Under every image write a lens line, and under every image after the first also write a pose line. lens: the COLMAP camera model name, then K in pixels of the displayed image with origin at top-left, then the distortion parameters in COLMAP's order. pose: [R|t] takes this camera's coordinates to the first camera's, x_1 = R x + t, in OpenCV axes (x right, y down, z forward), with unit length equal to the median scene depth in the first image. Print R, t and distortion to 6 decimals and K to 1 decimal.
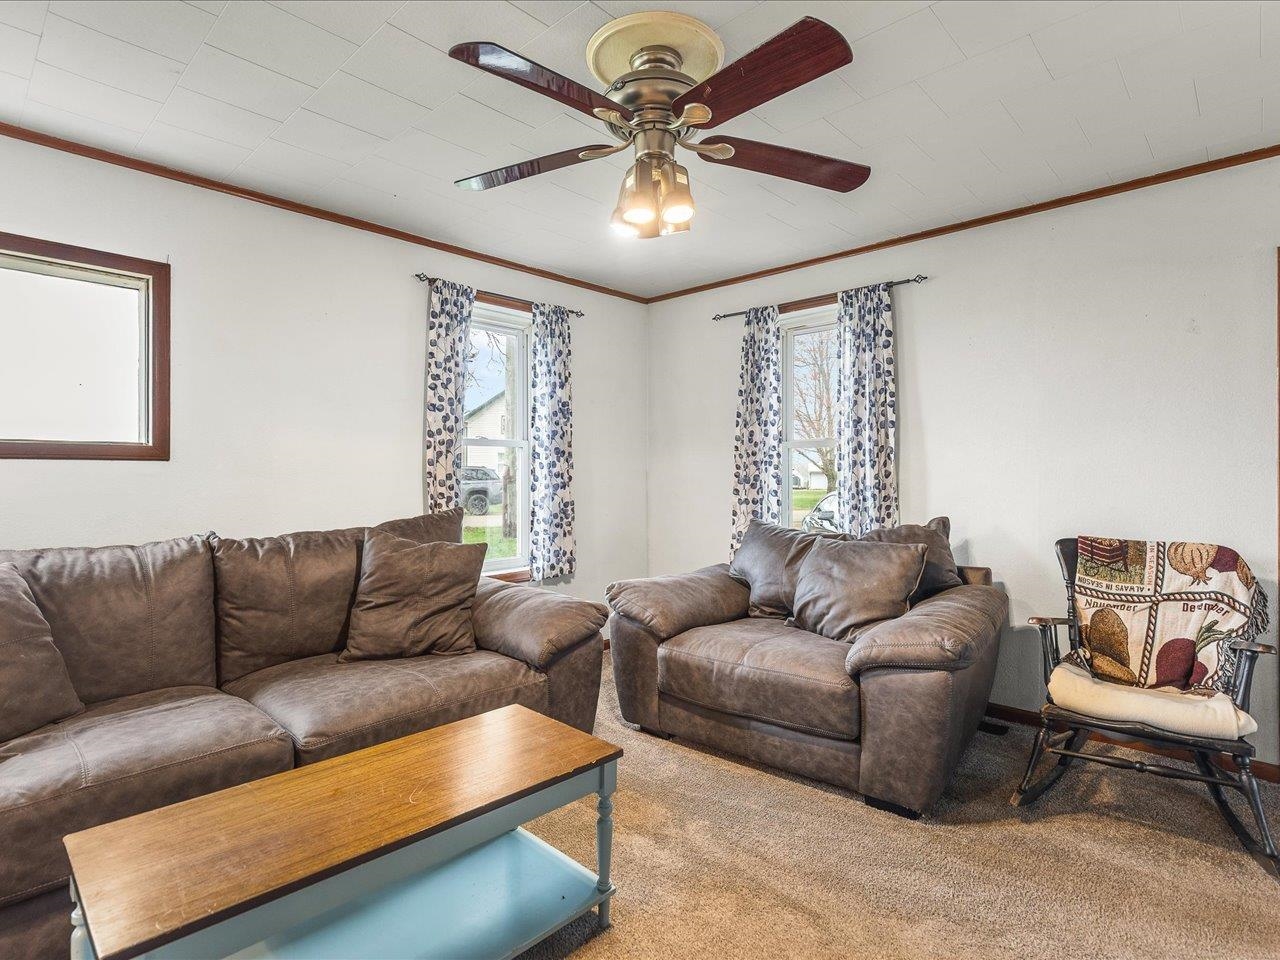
lens RADIAL K [[662.5, 0, 642.1], [0, 662.5, 467.2], [0, 0, 1]] dist [0.016062, -0.002439]
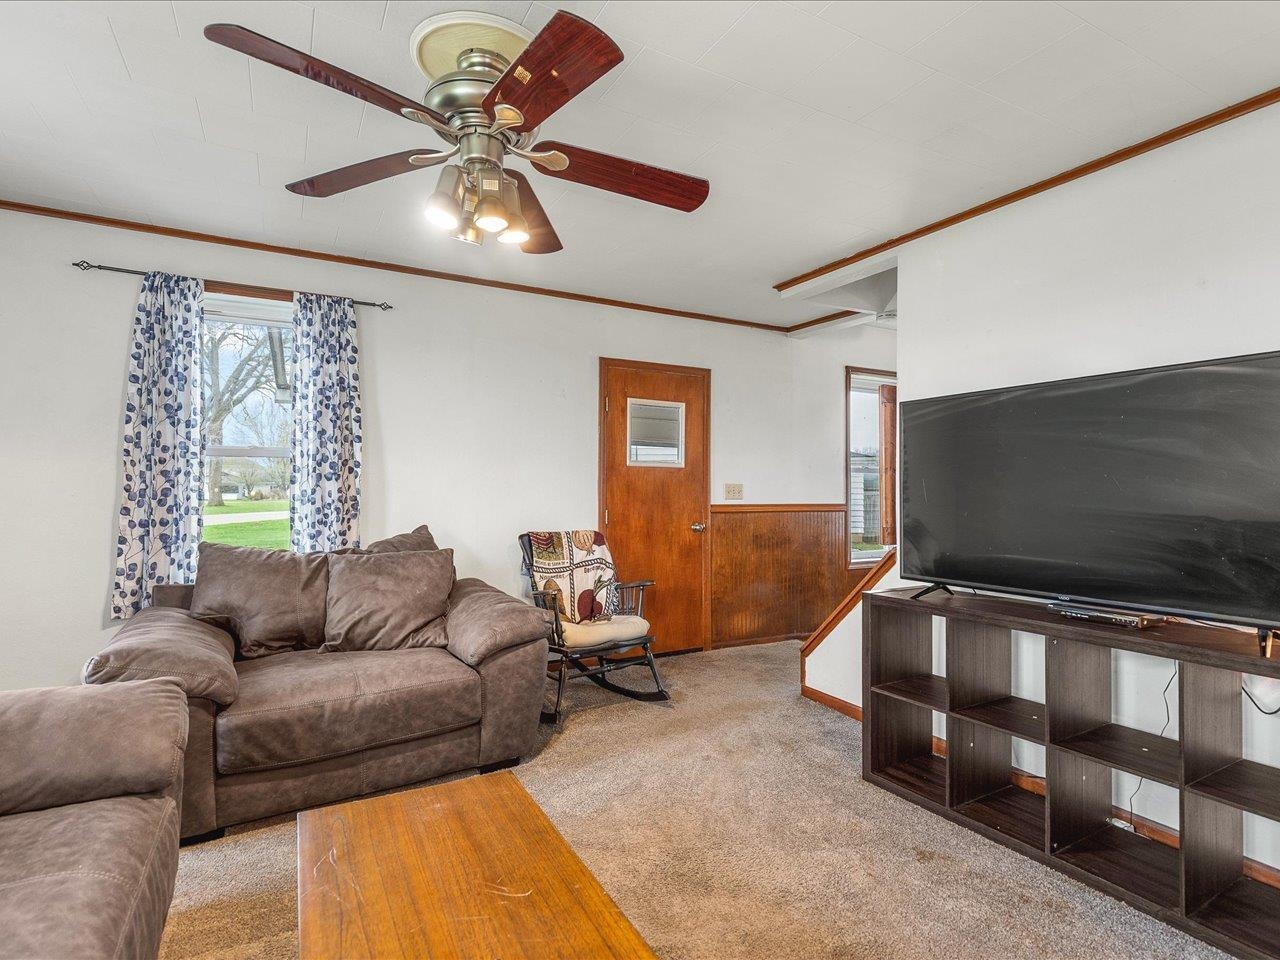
lens RADIAL K [[662.5, 0, 638.6], [0, 662.5, 482.5], [0, 0, 1]] dist [0.016062, -0.002439]
pose [[0.310038, 0.005862, 0.950706, -0.459817], [-0.012409, 0.999921, -0.002118, -0.000589], [-0.950643, -0.011141, 0.310086, 0.263080]]
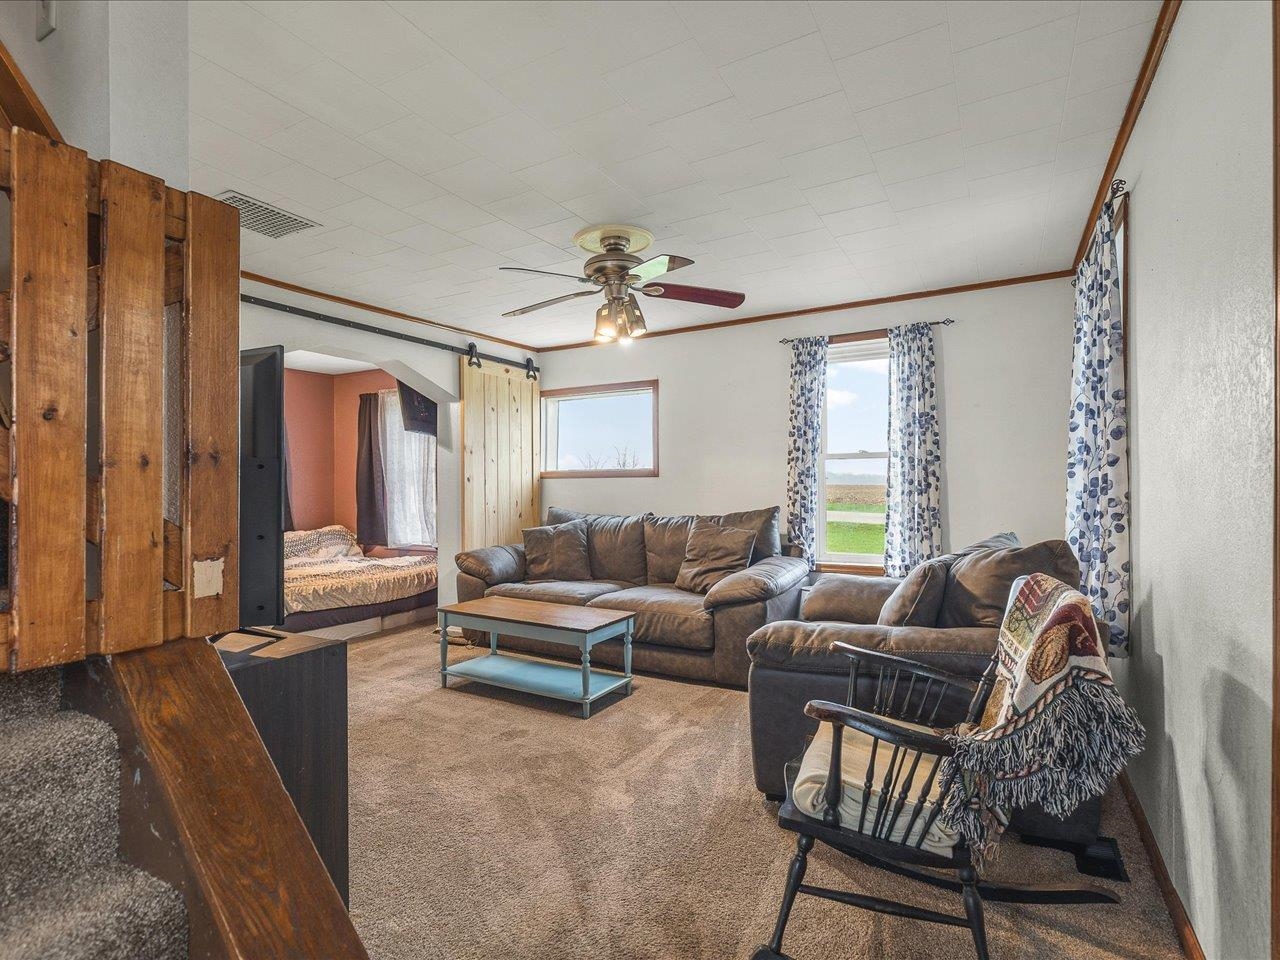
lens RADIAL K [[662.5, 0, 650.1], [0, 662.5, 487.5], [0, 0, 1]] dist [0.016062, -0.002439]
pose [[0.246440, -0.007463, -0.969129, 0.914328], [0.014754, 0.999883, -0.003948, 0.020924], [0.969046, -0.013326, 0.246522, 0.366290]]
